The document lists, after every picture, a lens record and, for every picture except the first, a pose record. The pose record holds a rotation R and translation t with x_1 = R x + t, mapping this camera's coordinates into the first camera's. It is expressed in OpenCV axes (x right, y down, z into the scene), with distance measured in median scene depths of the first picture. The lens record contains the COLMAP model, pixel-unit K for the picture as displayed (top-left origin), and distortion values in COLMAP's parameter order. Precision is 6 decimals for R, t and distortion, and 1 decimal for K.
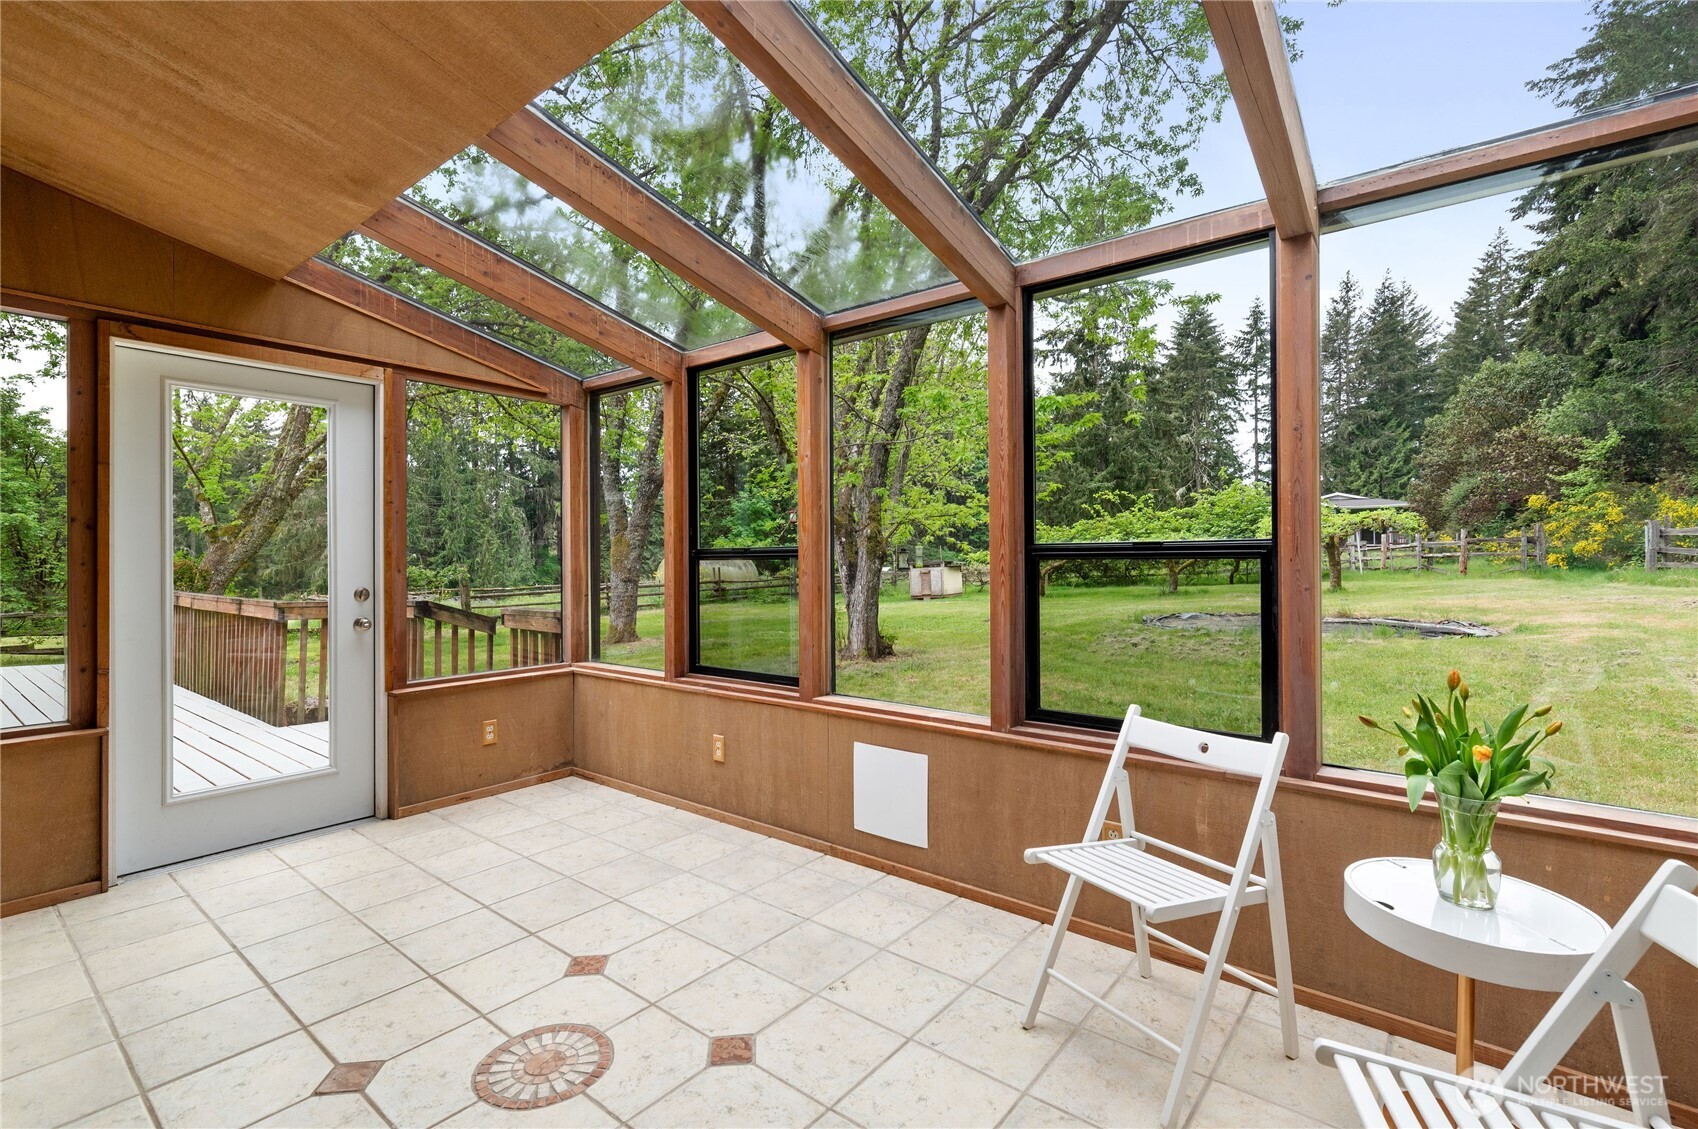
lens RADIAL K [[774.5, 0, 848.1], [0, 774.5, 555.0], [0, 0, 1]] dist [0.000325, 0.000129]
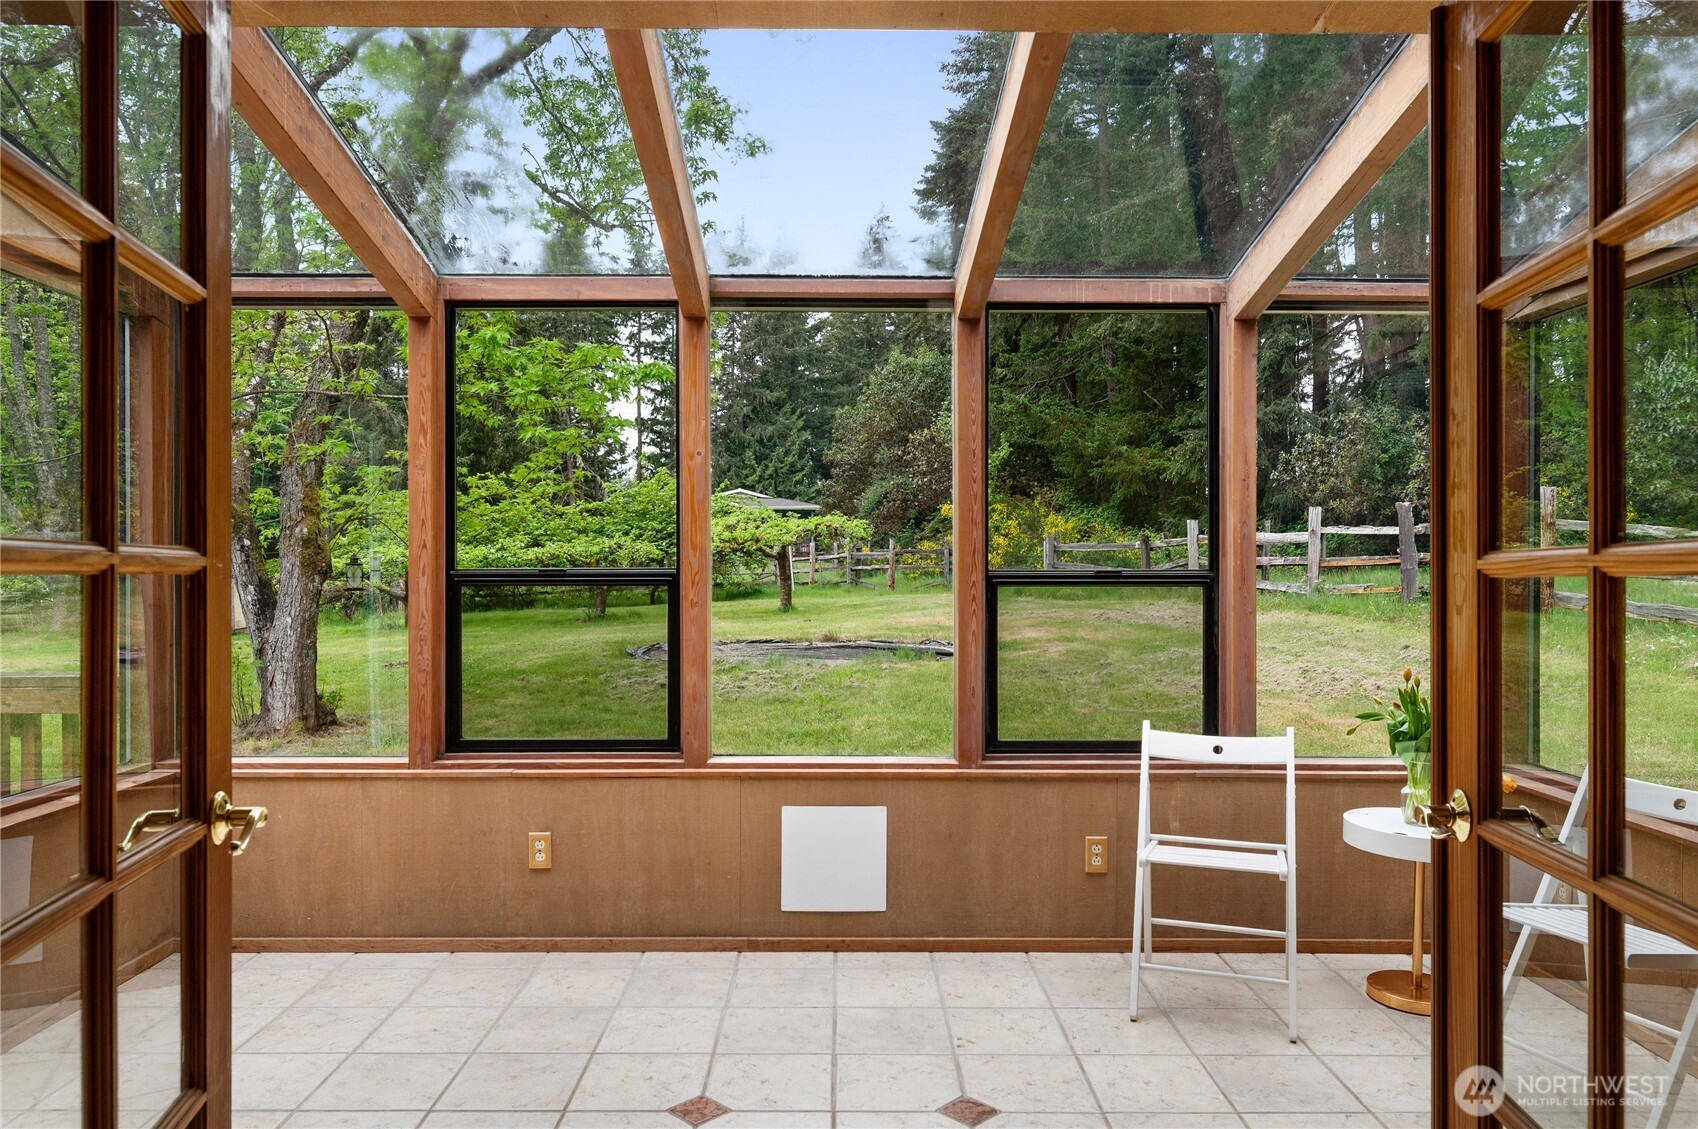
lens RADIAL K [[1145.0, 0, 849.0], [0, 1145.0, 564.5], [0, 0, 1]] dist [0.001646, -0.001055]
pose [[0.772368, 0.006301, 0.635144, -0.217236], [-0.007424, 0.999972, -0.000893, -0.005343], [-0.635132, -0.004026, 0.772393, 0.001961]]
